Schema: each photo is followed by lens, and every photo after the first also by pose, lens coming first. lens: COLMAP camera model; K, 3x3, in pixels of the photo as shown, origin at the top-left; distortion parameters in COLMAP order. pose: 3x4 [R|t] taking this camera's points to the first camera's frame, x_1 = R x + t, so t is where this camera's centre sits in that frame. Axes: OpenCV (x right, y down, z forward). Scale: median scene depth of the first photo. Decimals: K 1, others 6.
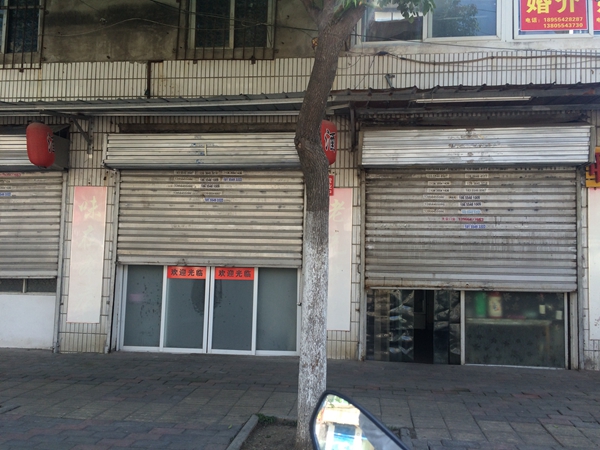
lens RADIAL K [[503.8, 0, 301.1], [0, 503.8, 221.0], [0, 0, 1]] dist [0.077510, -0.087088]
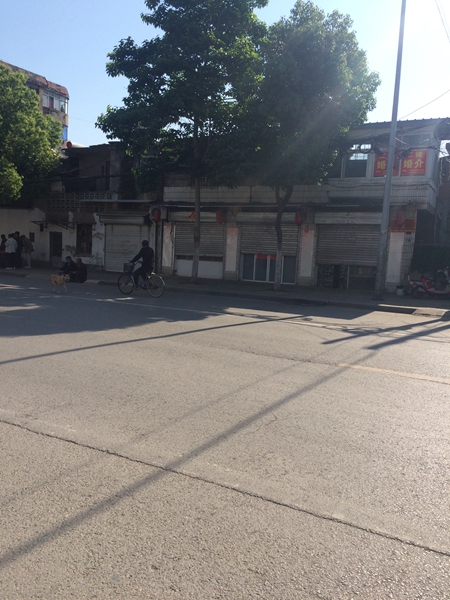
lens RADIAL K [[503.8, 0, 226.4], [0, 503.8, 298.8], [0, 0, 1]] dist [0.077510, -0.087088]
pose [[0.931546, 0.062152, -0.358273, 0.714906], [-0.001551, 0.985955, 0.167006, -0.162515], [0.363620, -0.155018, 0.918558, -2.005557]]
